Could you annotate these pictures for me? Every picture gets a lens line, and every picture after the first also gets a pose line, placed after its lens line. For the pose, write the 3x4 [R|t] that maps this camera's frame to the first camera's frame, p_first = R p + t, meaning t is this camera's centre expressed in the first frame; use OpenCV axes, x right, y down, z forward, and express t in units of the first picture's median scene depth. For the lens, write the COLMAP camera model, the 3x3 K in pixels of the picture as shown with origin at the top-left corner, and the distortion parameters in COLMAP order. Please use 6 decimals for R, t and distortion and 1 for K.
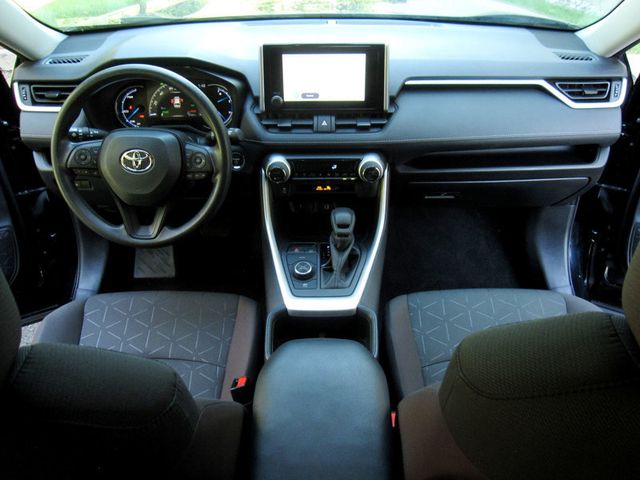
lens RADIAL K [[518.7, 0, 321.1], [0, 518.7, 238.4], [0, 0, 1]] dist [-0.053563, 0.006138]
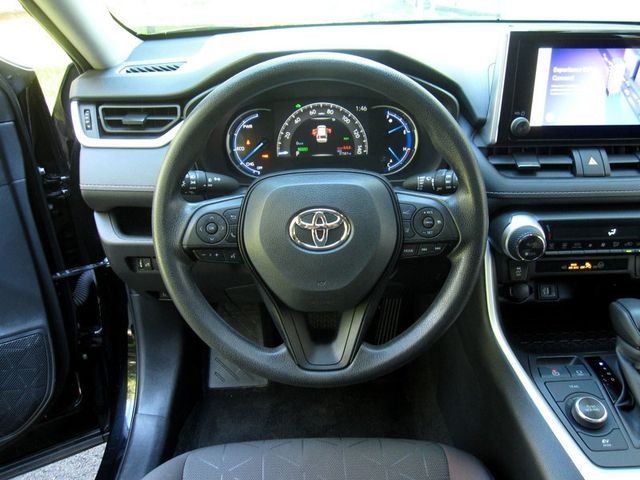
lens RADIAL K [[518.7, 0, 317.7], [0, 518.7, 238.4], [0, 0, 1]] dist [-0.053563, 0.006138]
pose [[0.999673, -0.019047, 0.017085, -0.327462], [0.020646, 0.994883, -0.098905, -0.077877], [-0.015114, 0.099225, 0.994950, 0.406418]]
